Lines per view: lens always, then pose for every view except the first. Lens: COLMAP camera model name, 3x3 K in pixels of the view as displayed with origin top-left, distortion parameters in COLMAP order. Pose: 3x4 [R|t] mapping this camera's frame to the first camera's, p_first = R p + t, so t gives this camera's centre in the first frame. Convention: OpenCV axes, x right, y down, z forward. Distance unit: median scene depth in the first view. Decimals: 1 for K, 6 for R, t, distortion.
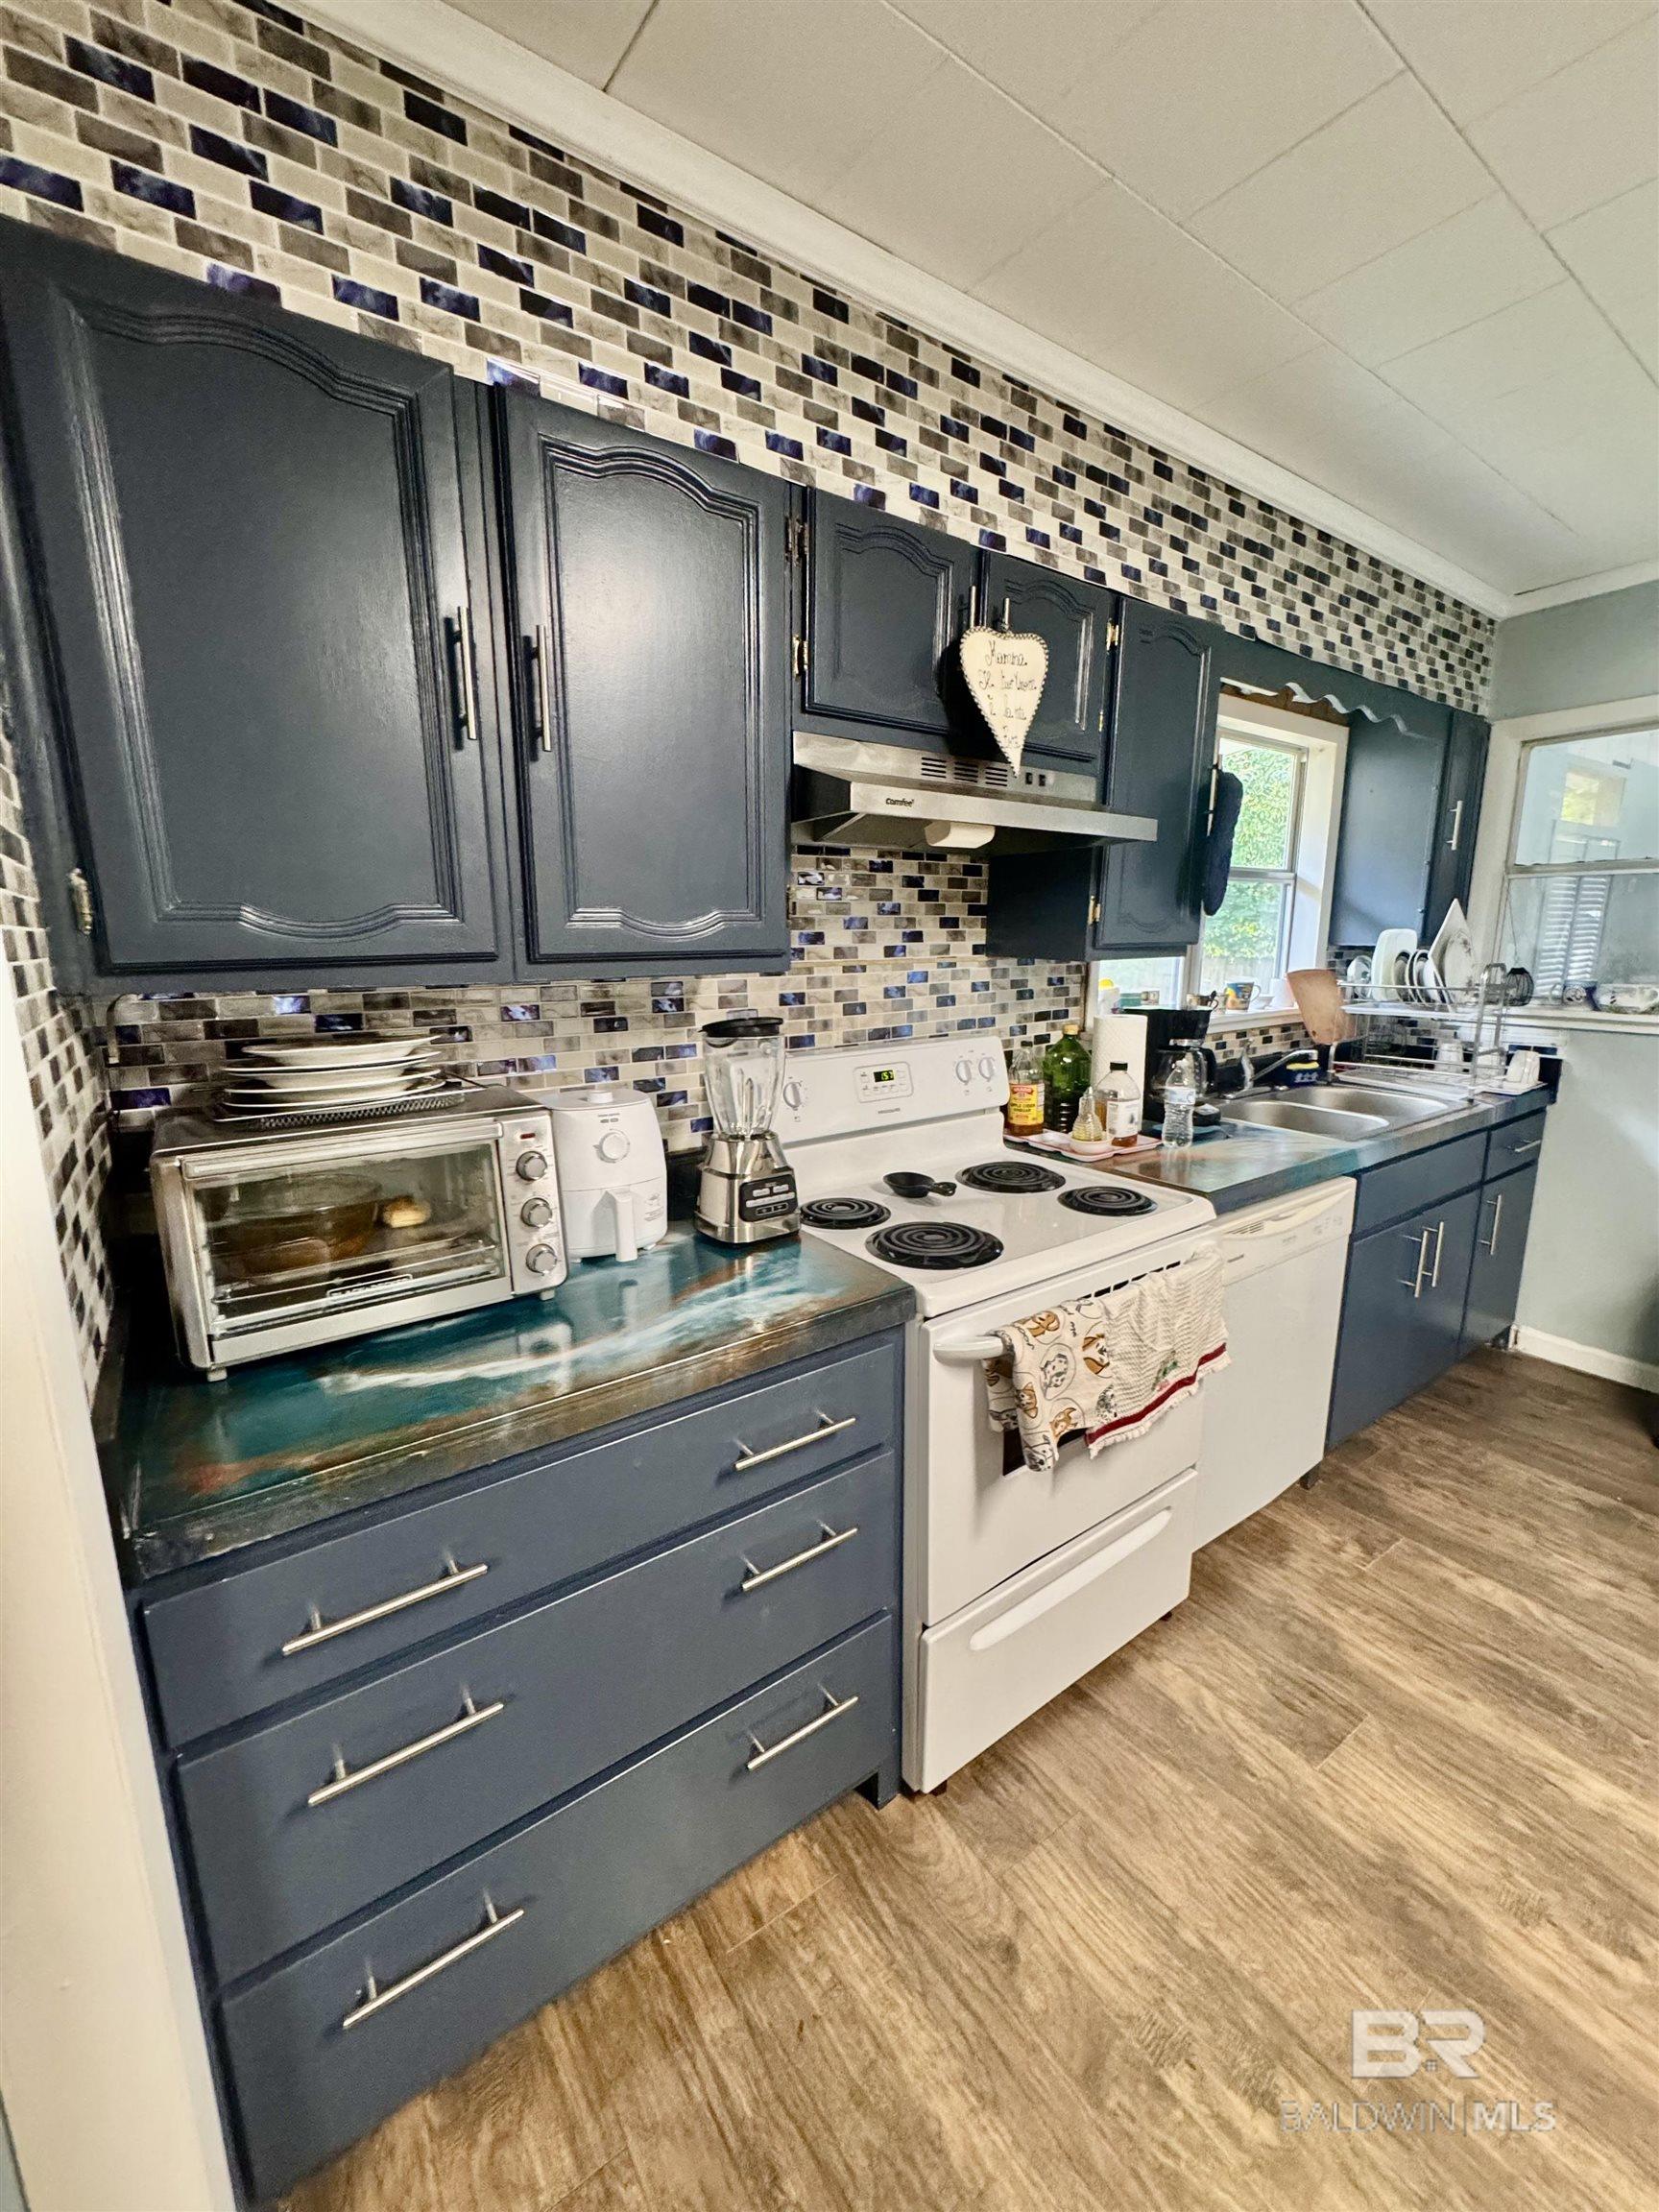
lens RADIAL K [[881.2, 0, 809.8], [0, 881.2, 1109.3], [0, 0, 1]] dist [-0.007811, 0.000935]
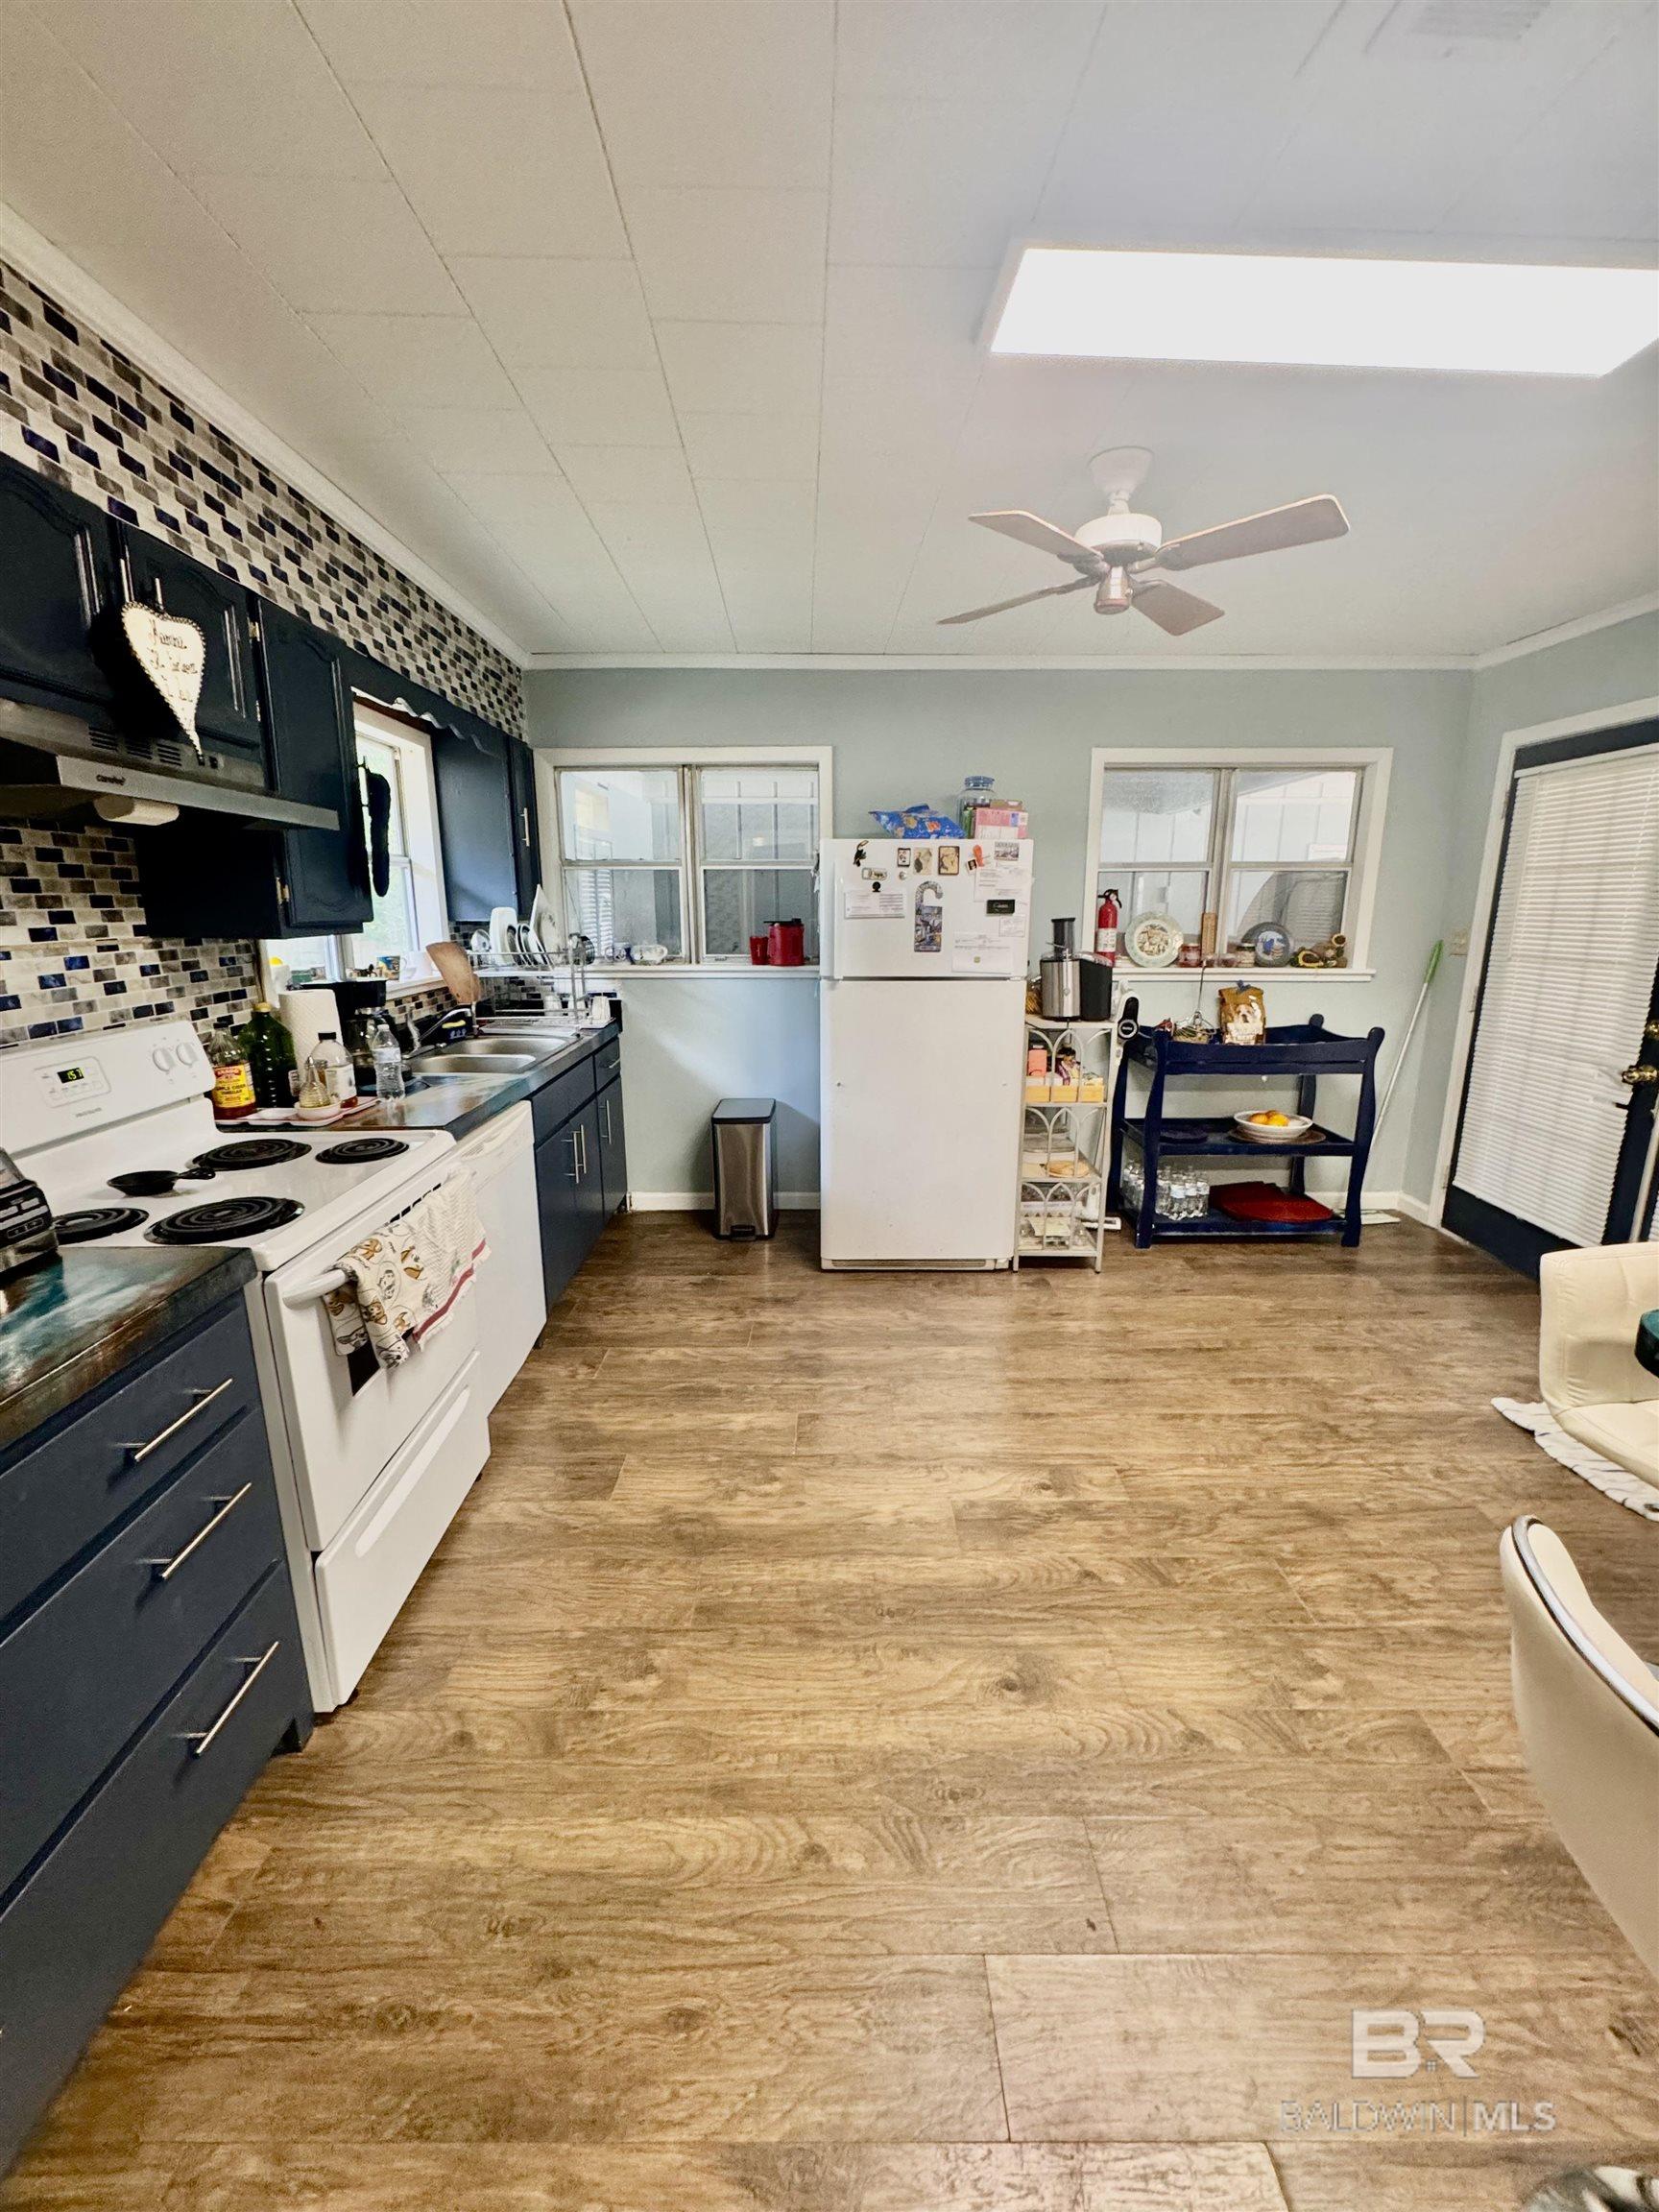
lens RADIAL K [[881.2, 0, 832.2], [0, 881.2, 1108.9], [0, 0, 1]] dist [-0.007811, 0.000935]
pose [[0.557665, -0.180232, 0.810263, -0.236771], [0.157982, 0.981346, 0.109555, 0.022672], [-0.814893, 0.066911, 0.575736, -0.147923]]
